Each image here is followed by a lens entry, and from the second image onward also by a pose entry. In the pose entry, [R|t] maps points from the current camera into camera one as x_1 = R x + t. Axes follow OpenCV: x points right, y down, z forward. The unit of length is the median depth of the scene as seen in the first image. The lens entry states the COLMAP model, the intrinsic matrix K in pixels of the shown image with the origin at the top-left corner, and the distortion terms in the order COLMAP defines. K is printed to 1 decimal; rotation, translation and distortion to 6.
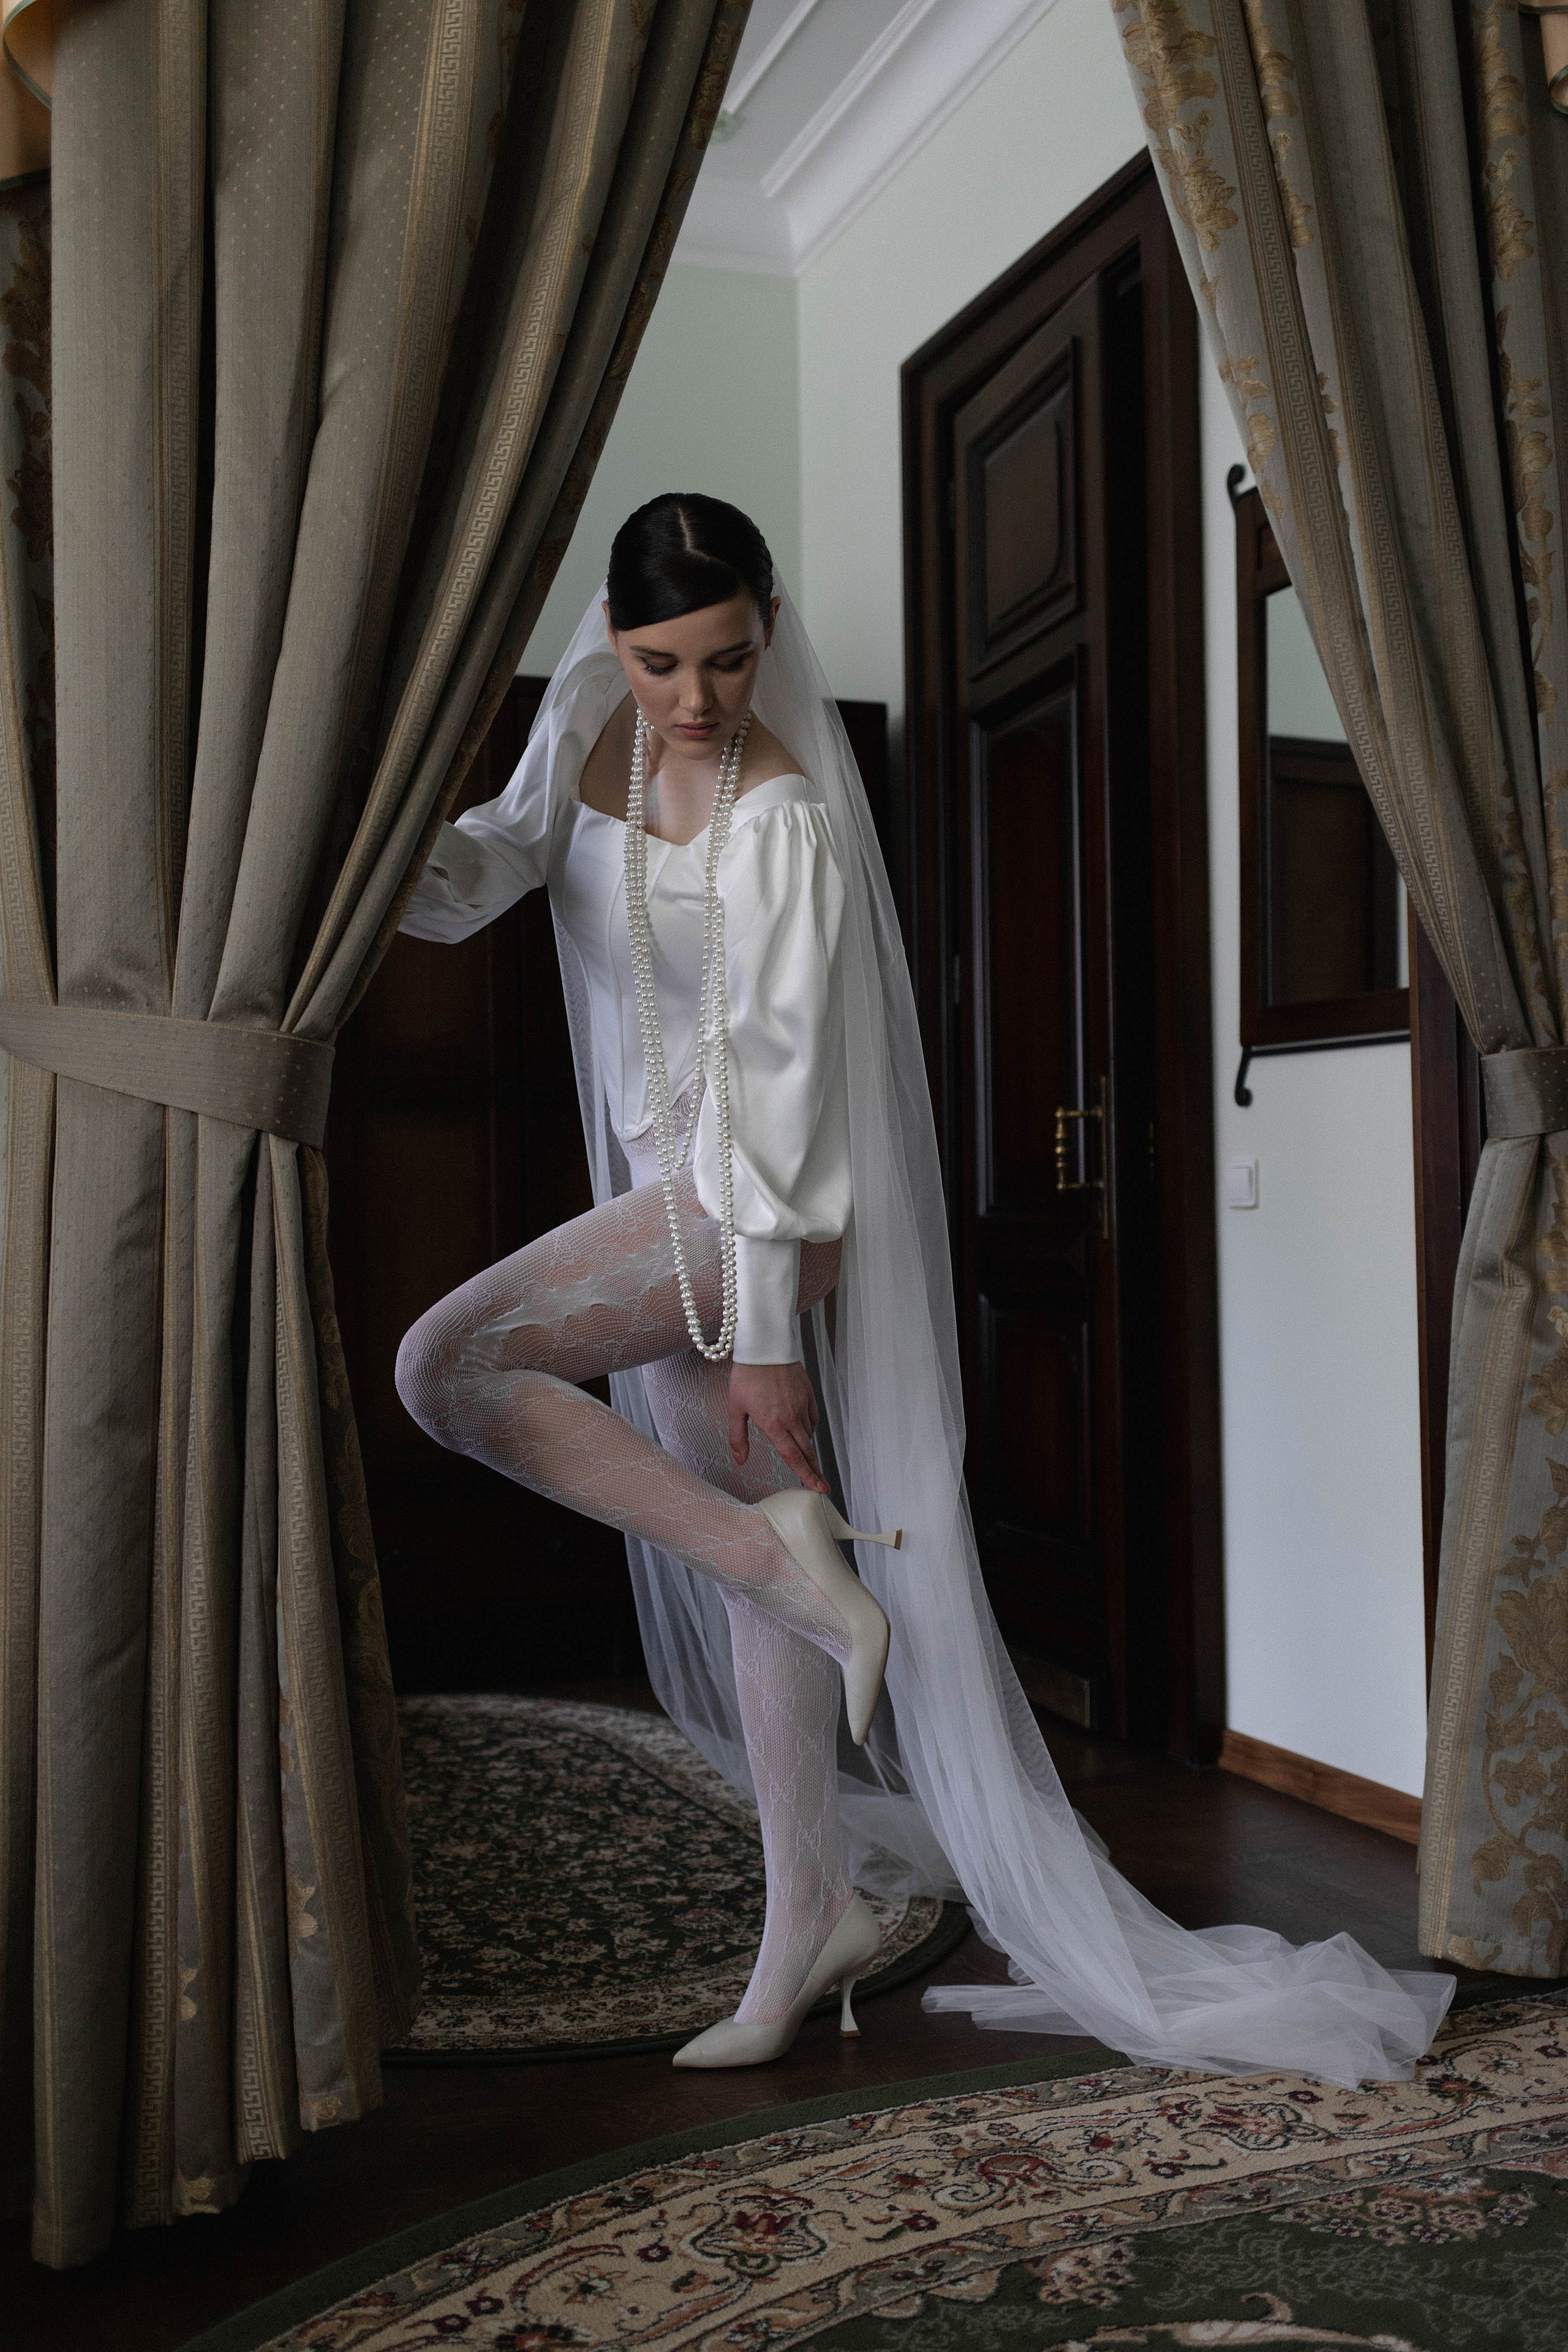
lens RADIAL K [[2284.3, 0, 662.1], [0, 2284.3, 1218.1], [0, 0, 1]] dist [-0.019988, 0.003299]
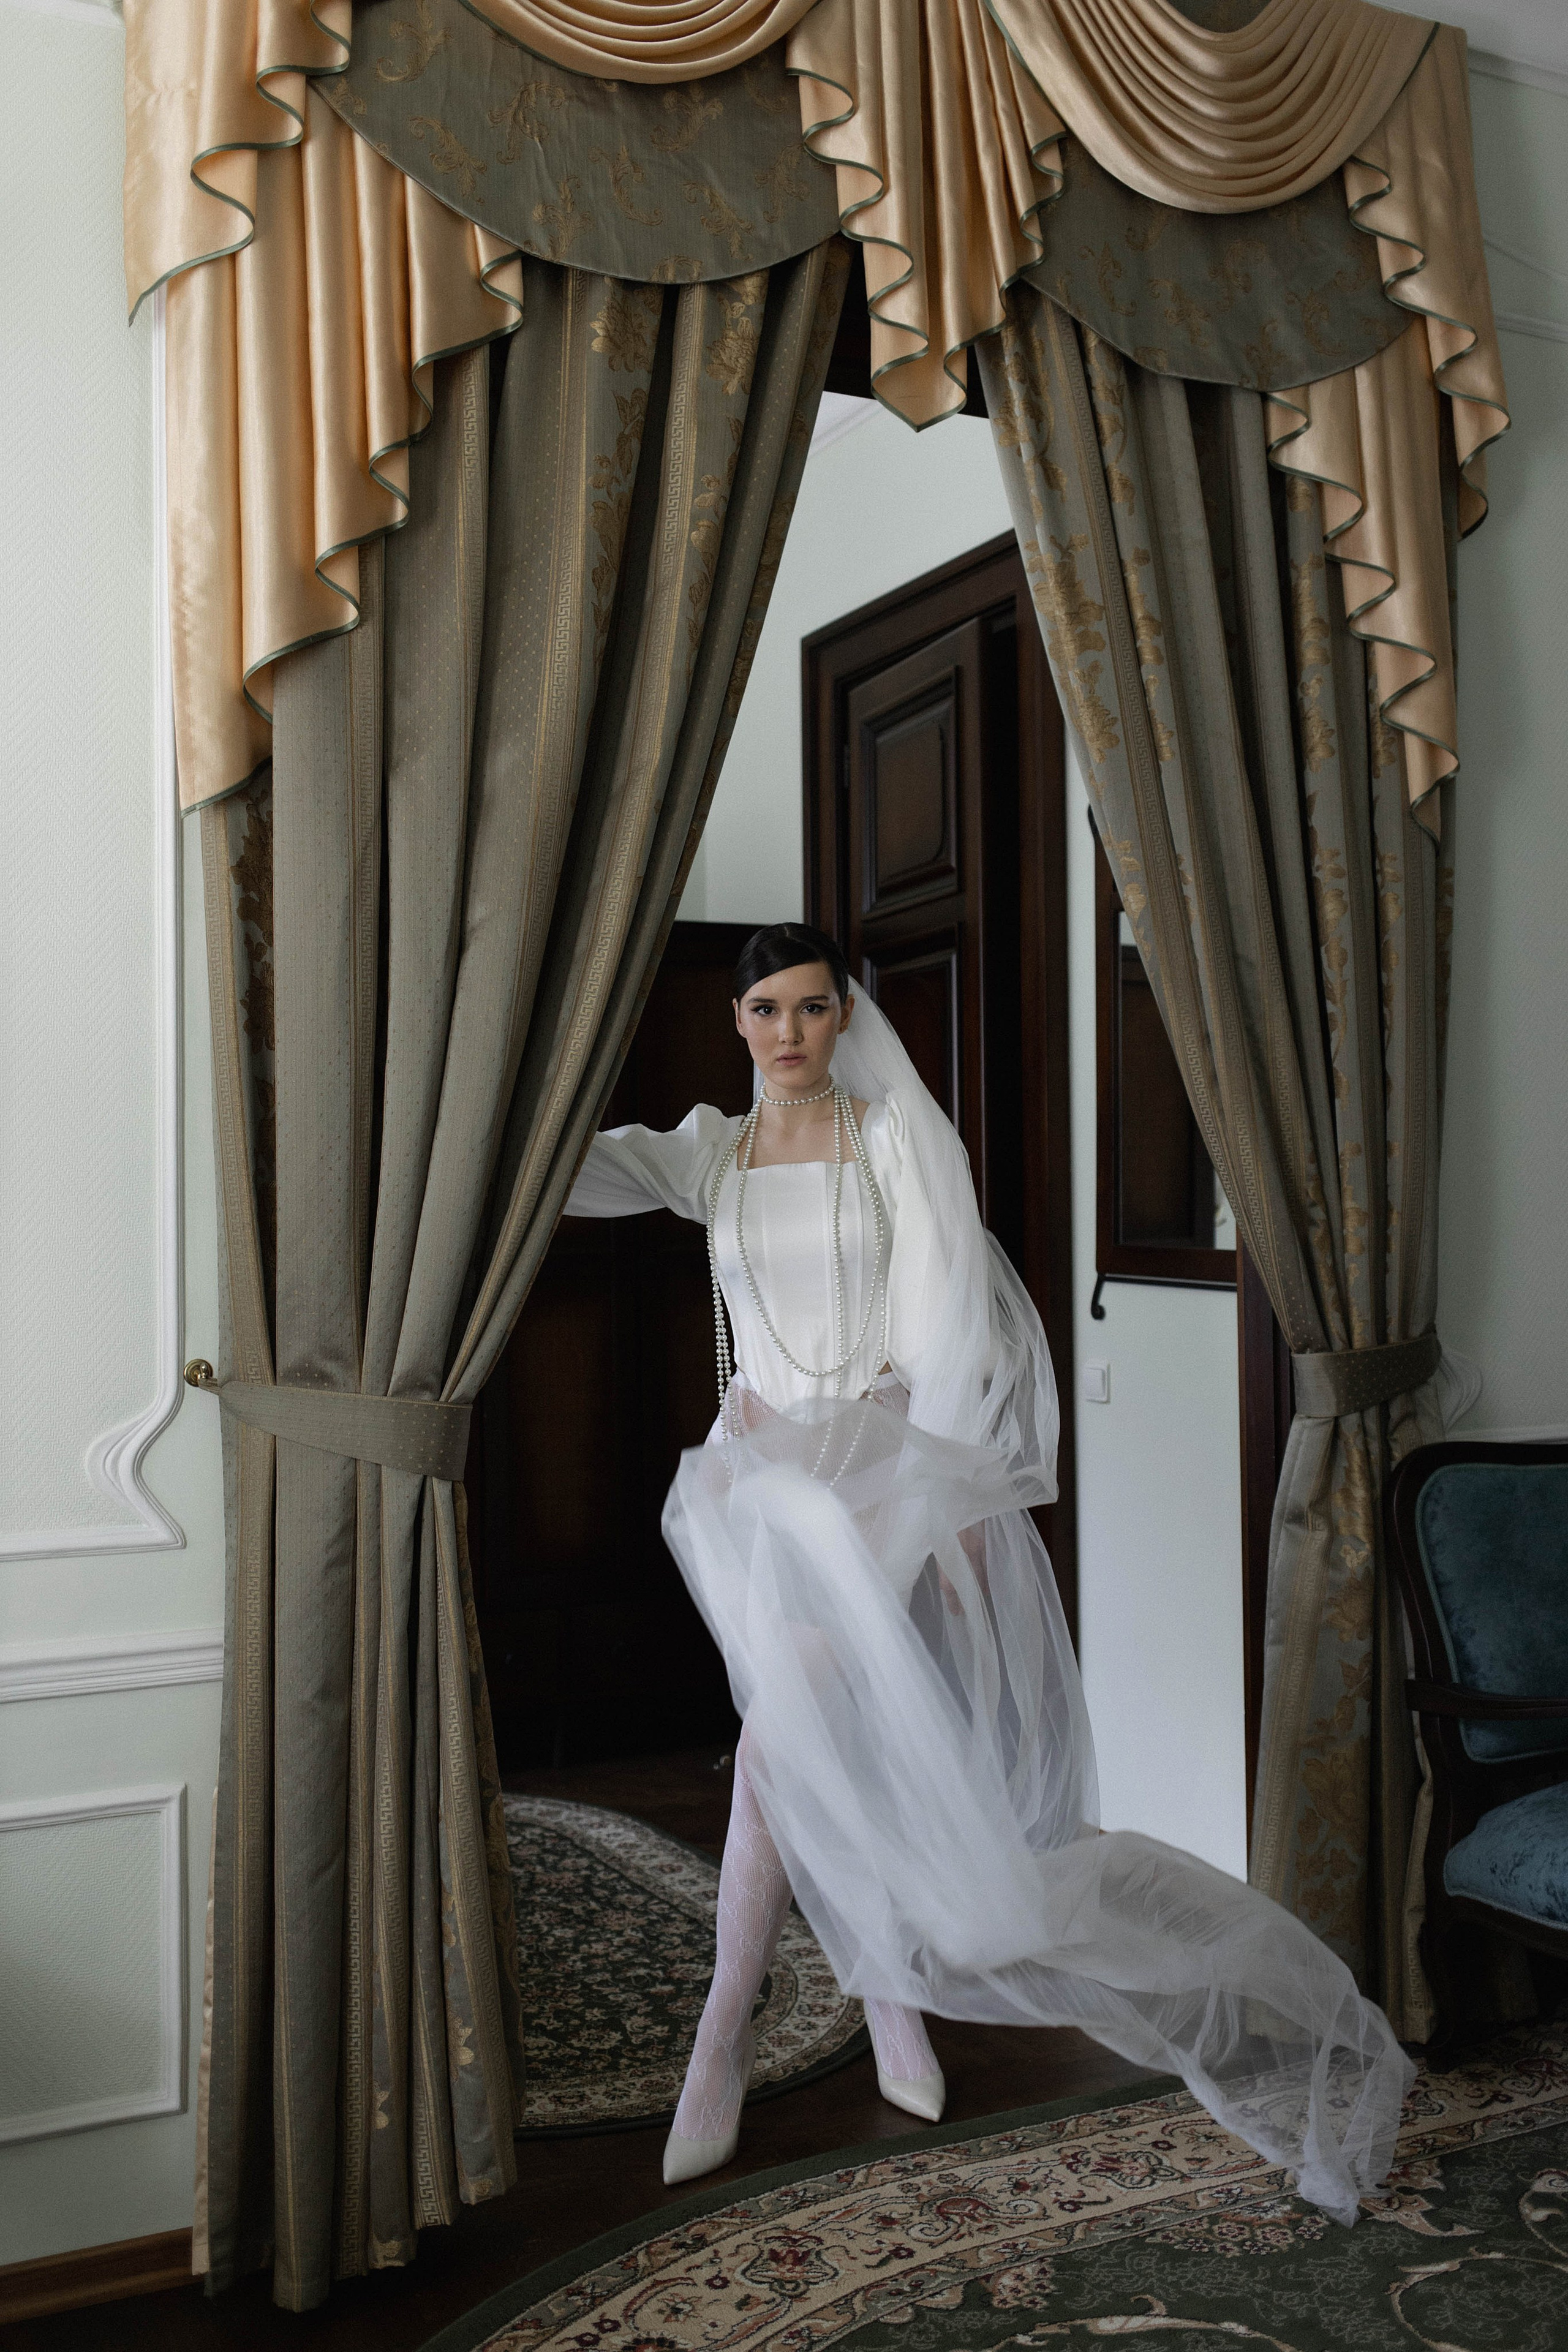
lens RADIAL K [[2361.0, 0, 632.2], [0, 2361.0, 1172.2], [0, 0, 1]] dist [-0.002964, -0.062250]
pose [[0.996522, 0.001475, 0.083314, -0.168852], [-0.002238, 0.999956, 0.009065, -0.230323], [-0.083297, -0.009220, 0.996482, -0.412206]]
